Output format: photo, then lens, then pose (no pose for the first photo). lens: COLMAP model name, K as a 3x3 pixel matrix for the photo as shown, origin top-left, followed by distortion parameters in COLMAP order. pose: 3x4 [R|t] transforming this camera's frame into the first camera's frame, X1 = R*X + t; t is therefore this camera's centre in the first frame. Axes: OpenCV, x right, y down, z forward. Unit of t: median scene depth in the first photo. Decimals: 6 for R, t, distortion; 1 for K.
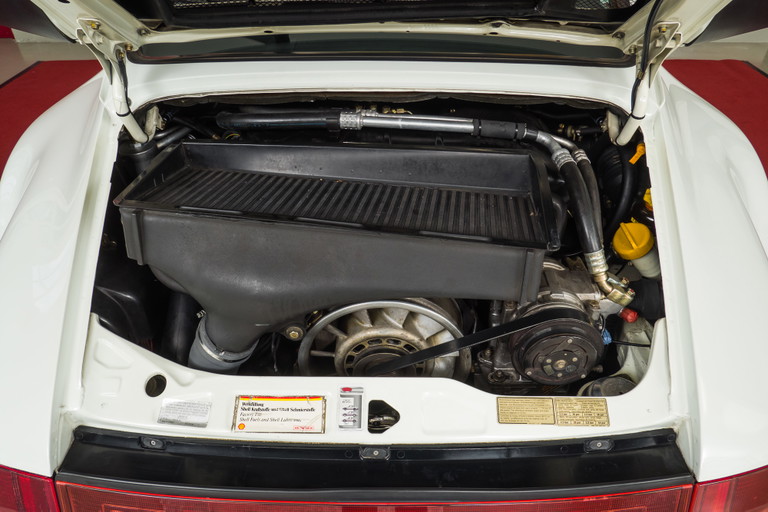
lens RADIAL K [[488.4, 0, 395.0], [0, 488.4, 256.5], [0, 0, 1]] dist [-0.025567, 0.002396]
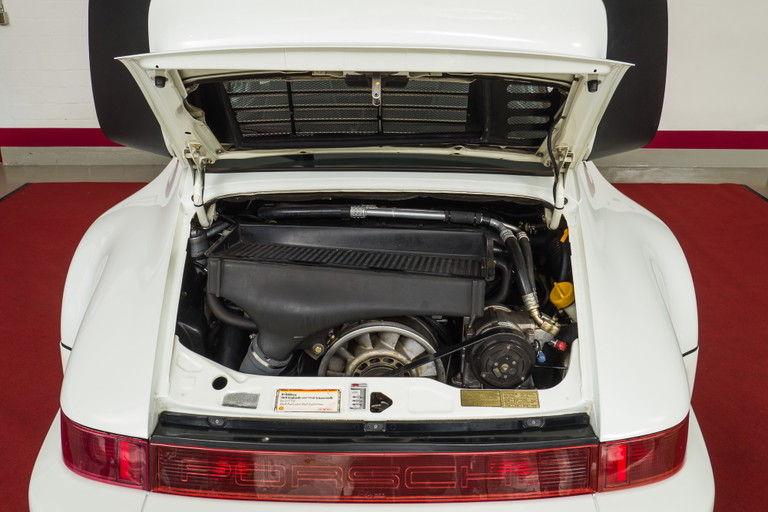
lens RADIAL K [[488.4, 0, 395.0], [0, 488.4, 256.5], [0, 0, 1]] dist [-0.025567, 0.002396]
pose [[0.999947, 0.001333, 0.010244, 0.001634], [0.001039, 0.973634, -0.228113, 0.201241], [-0.010278, 0.228111, 0.973581, -0.408561]]
